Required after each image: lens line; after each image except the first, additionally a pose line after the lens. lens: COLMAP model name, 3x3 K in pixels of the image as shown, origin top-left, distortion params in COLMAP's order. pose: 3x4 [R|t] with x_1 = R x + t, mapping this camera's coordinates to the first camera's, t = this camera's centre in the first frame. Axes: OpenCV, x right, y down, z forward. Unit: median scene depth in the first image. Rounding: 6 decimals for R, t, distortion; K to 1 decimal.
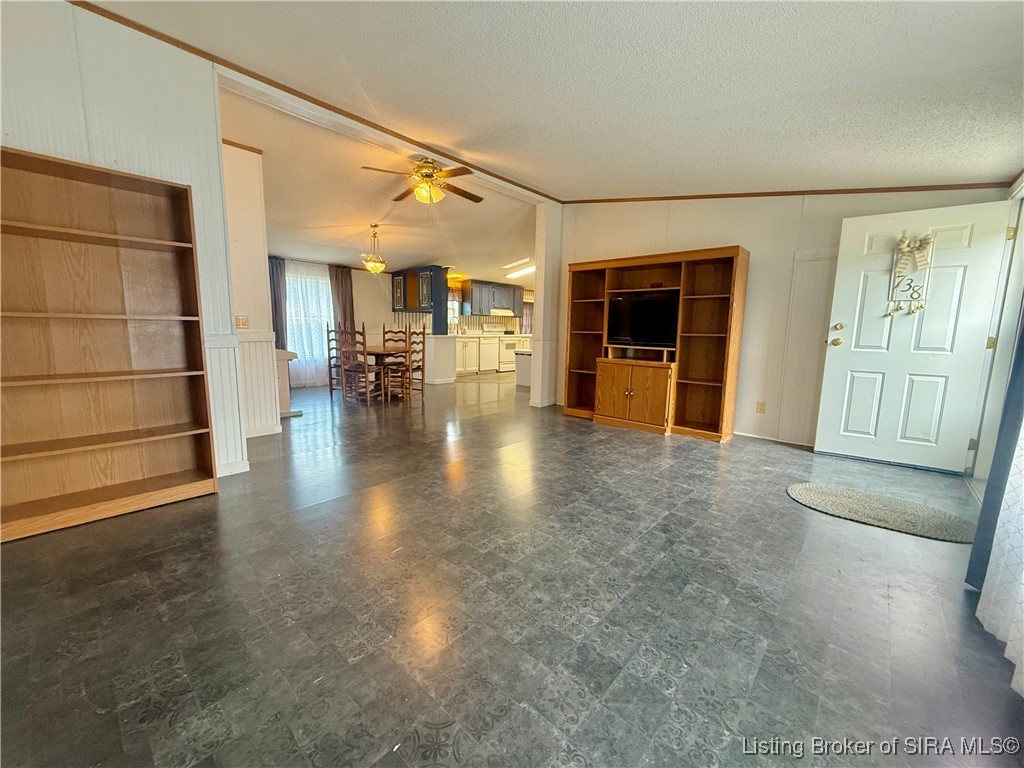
lens RADIAL K [[404.8, 0, 508.2], [0, 404.8, 384.5], [0, 0, 1]] dist [-0.002303, 0.000514]
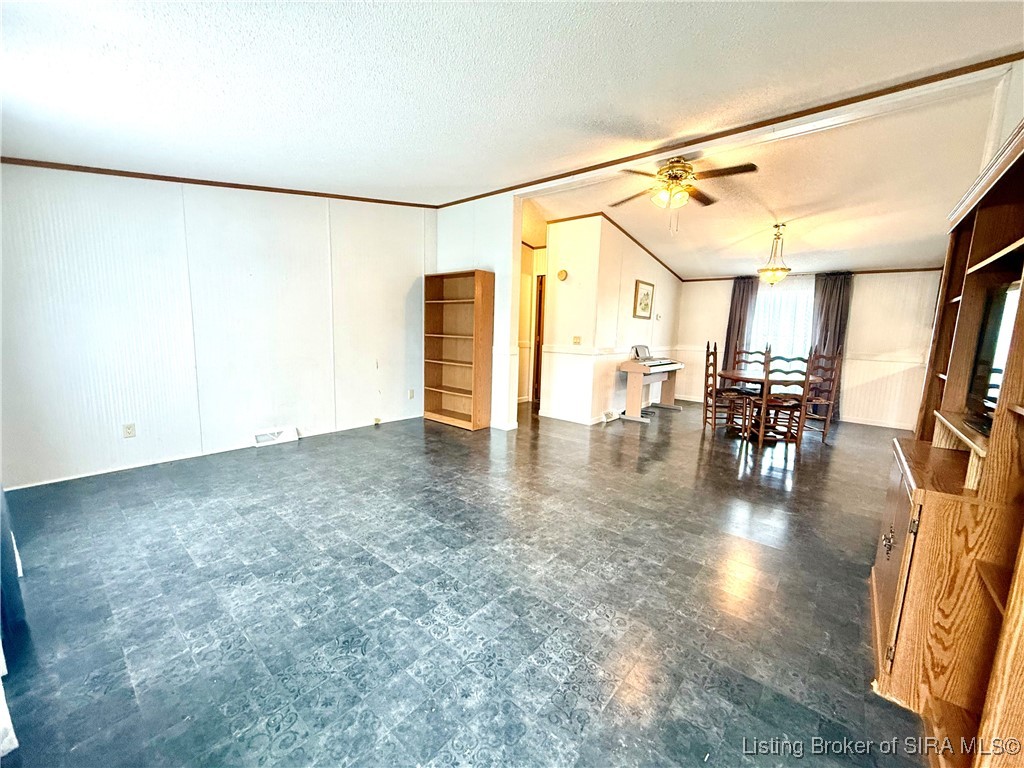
lens RADIAL K [[404.8, 0, 509.2], [0, 404.8, 384.9], [0, 0, 1]] dist [-0.002303, 0.000514]
pose [[0.035508, 0.121660, -0.991937, 1.256344], [-0.167002, 0.979328, 0.114136, -0.204668], [0.985317, 0.161603, 0.055091, 1.186015]]
